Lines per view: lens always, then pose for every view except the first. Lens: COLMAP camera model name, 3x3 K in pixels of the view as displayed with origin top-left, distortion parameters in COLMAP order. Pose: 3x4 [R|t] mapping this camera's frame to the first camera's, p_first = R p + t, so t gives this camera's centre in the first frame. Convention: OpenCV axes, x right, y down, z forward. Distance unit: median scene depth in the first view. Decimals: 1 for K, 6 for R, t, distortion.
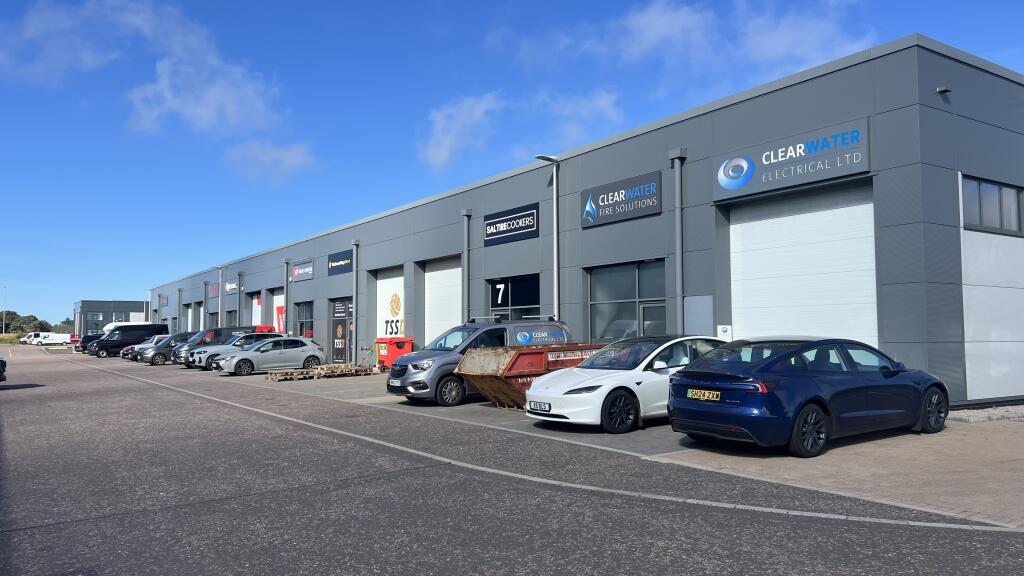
lens RADIAL K [[754.4, 0, 515.0], [0, 754.4, 291.2], [0, 0, 1]] dist [0.087111, -0.107627]
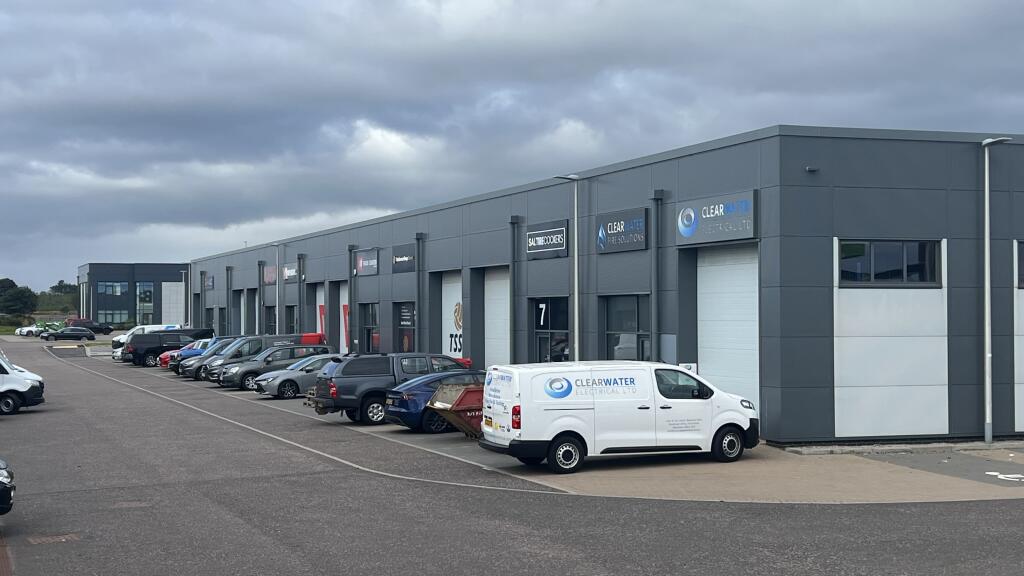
lens RADIAL K [[1512.4, 0, 518.2], [0, 1512.4, 256.0], [0, 0, 1]] dist [0.123340, 0.000000]
pose [[0.972386, -0.007951, -0.233243, 0.320948], [0.013371, 0.999676, 0.021665, -0.090788], [0.232995, -0.024186, 0.972177, -0.647828]]
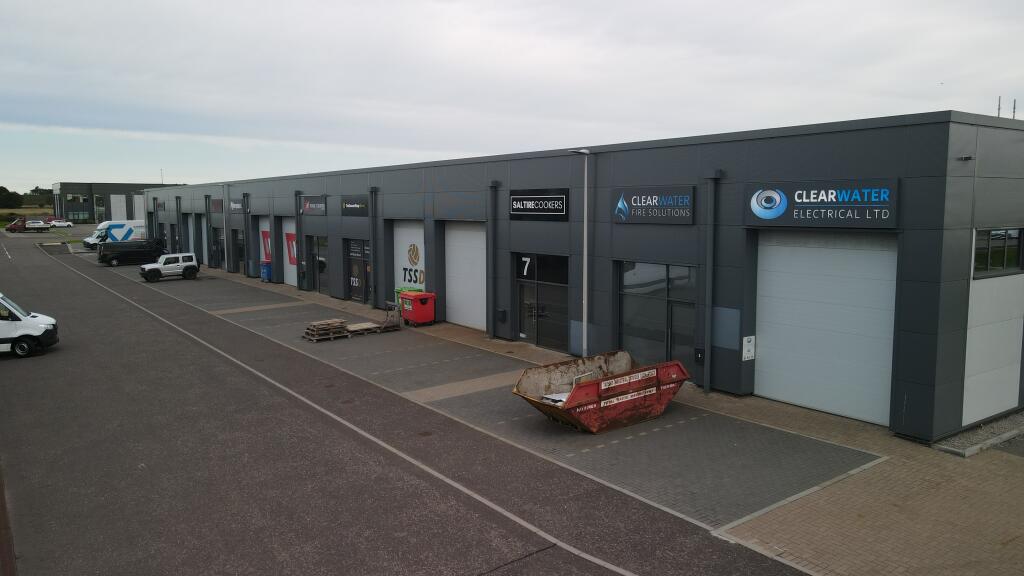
lens RADIAL K [[754.0, 0, 509.5], [0, 754.0, 280.5], [0, 0, 1]] dist [-0.023182, 0.062042]
pose [[0.999524, -0.004252, 0.030568, -0.065275], [-0.000773, 0.986708, 0.162501, -0.128537], [-0.030852, -0.162447, 0.986235, -0.037334]]
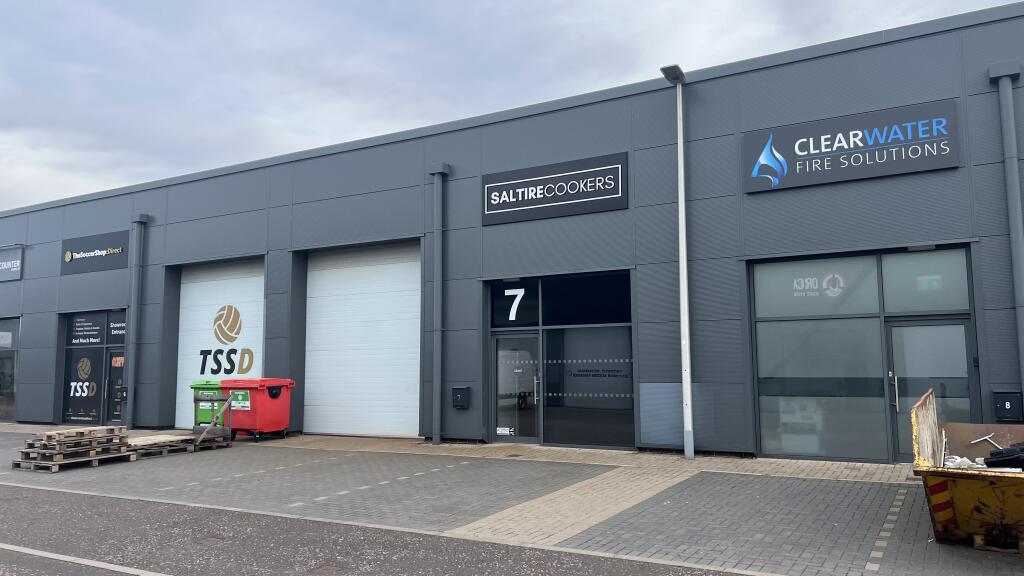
lens RADIAL K [[754.4, 0, 502.8], [0, 754.4, 290.5], [0, 0, 1]] dist [0.087111, -0.107627]
pose [[0.901048, 0.044355, 0.431445, -0.249538], [-0.022844, 0.998230, -0.054916, 0.022044], [-0.433117, 0.039626, 0.900466, 0.398469]]
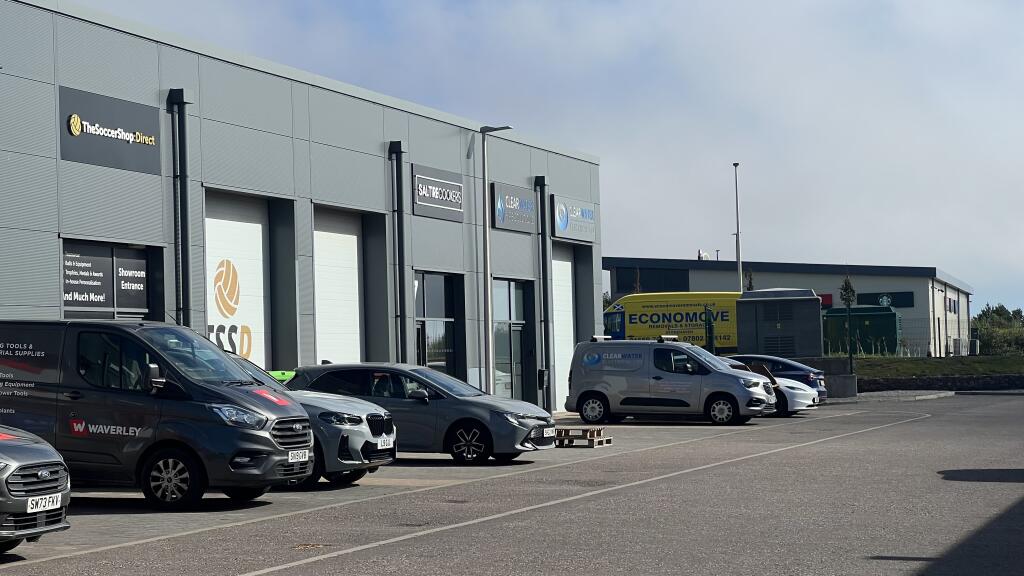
lens RADIAL K [[2130.6, 0, 511.9], [0, 2130.6, 285.8], [0, 0, 1]] dist [-0.373854, 0.000000]
pose [[-0.614306, 0.049507, 0.787513, -1.259928], [-0.015655, 0.997069, -0.074893, 0.109789], [-0.788912, -0.058336, -0.611730, 1.742960]]
